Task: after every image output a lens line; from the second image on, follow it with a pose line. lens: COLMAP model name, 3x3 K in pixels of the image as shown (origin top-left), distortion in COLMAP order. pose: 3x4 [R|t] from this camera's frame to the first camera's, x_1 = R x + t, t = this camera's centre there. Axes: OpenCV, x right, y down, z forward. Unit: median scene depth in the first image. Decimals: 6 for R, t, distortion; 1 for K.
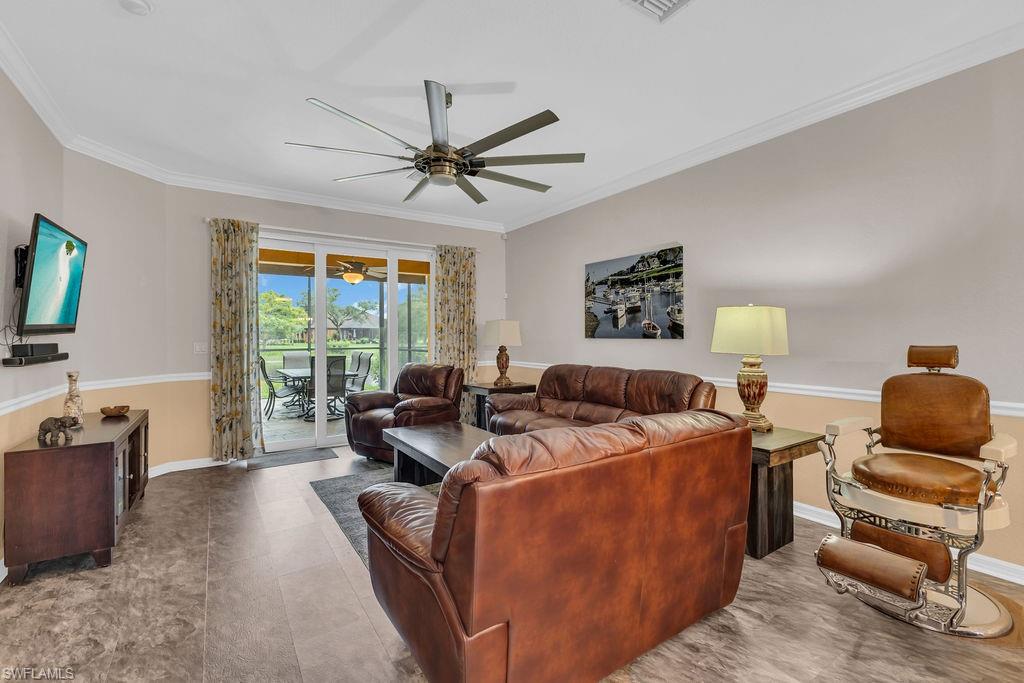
lens RADIAL K [[446.0, 0, 512.0], [0, 446.0, 341.5], [0, 0, 1]] dist [0.000587, 0.000254]
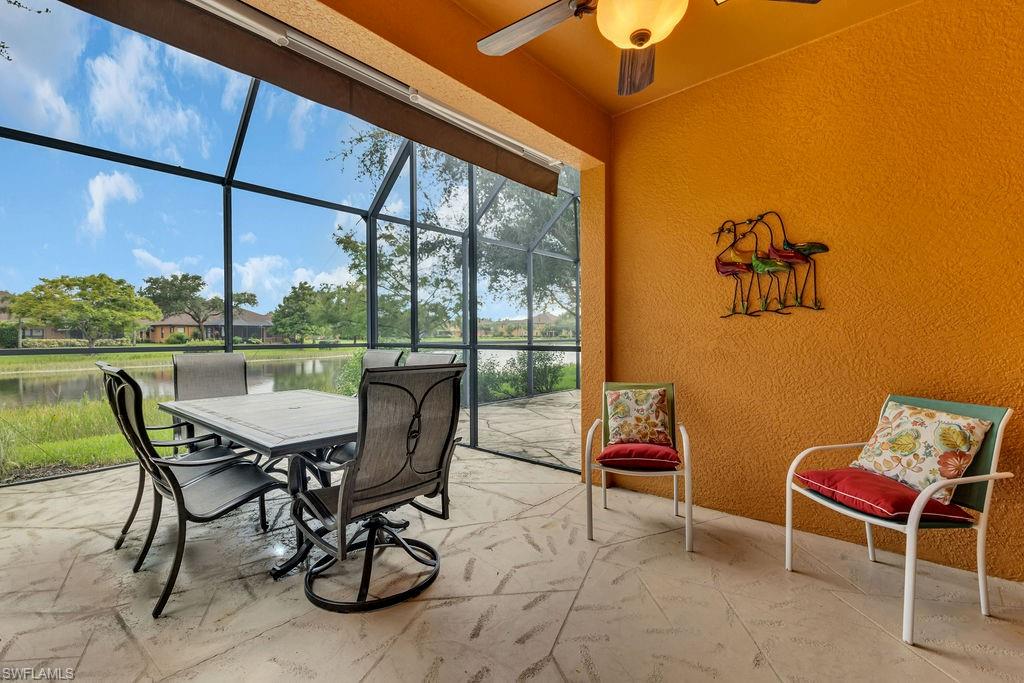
lens RADIAL K [[446.0, 0, 512.0], [0, 446.0, 341.5], [0, 0, 1]] dist [0.000587, 0.000254]
pose [[0.968681, -0.002038, 0.248298, -0.710619], [0.002288, 0.999997, -0.000718, 0.032560], [-0.248296, 0.001263, 0.968683, 1.220840]]
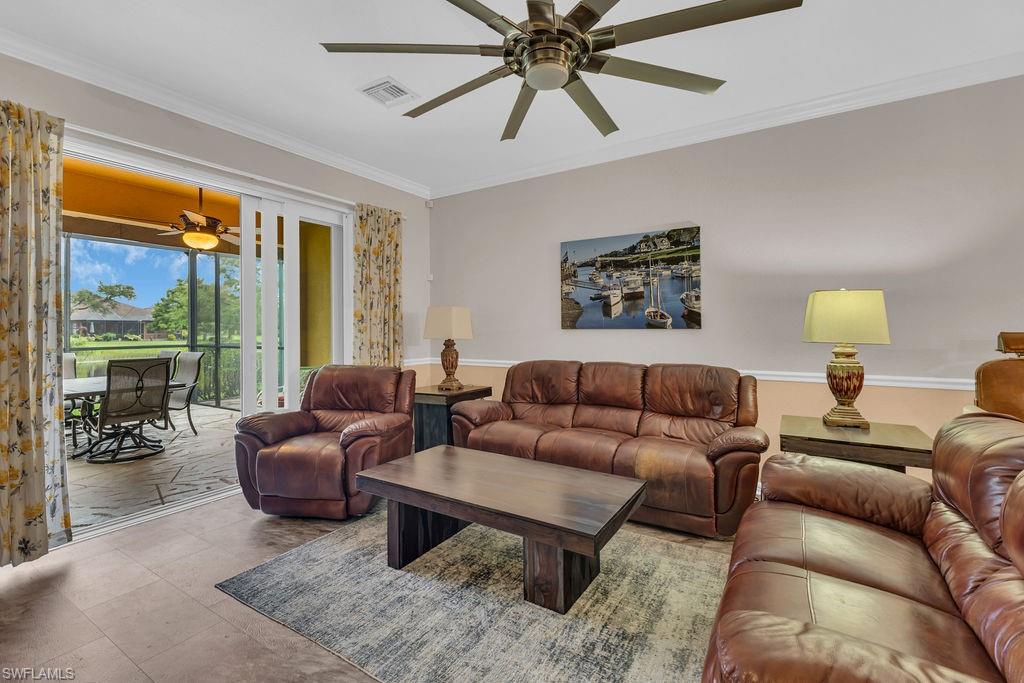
lens RADIAL K [[451.7, 0, 513.7], [0, 451.7, 329.3], [0, 0, 1]] dist [0.003269, 0.000121]
pose [[0.912654, -0.002106, 0.408727, -0.299101], [0.007947, 0.999889, -0.012594, 0.003601], [-0.408655, 0.014742, 0.912570, 0.279177]]
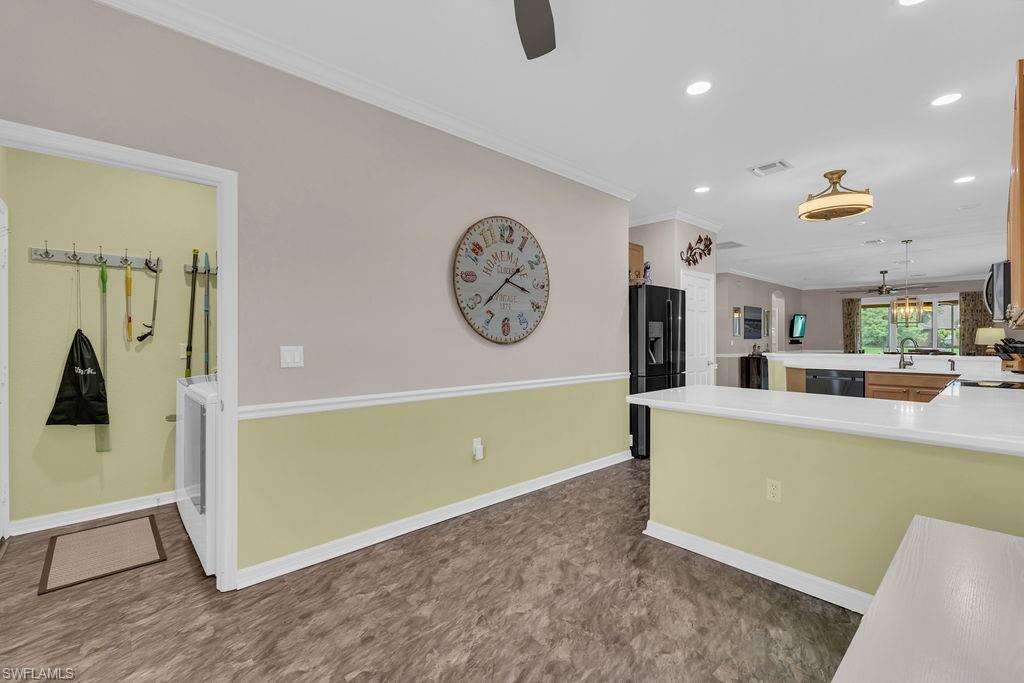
lens RADIAL K [[444.0, 0, 512.9], [0, 444.0, 336.6], [0, 0, 1]] dist [0.003490, 0.000769]
pose [[0.149413, -0.002252, -0.988772, 1.902193], [-0.011404, 0.999927, -0.004001, 0.015667], [0.988709, 0.011874, 0.149376, -1.603772]]
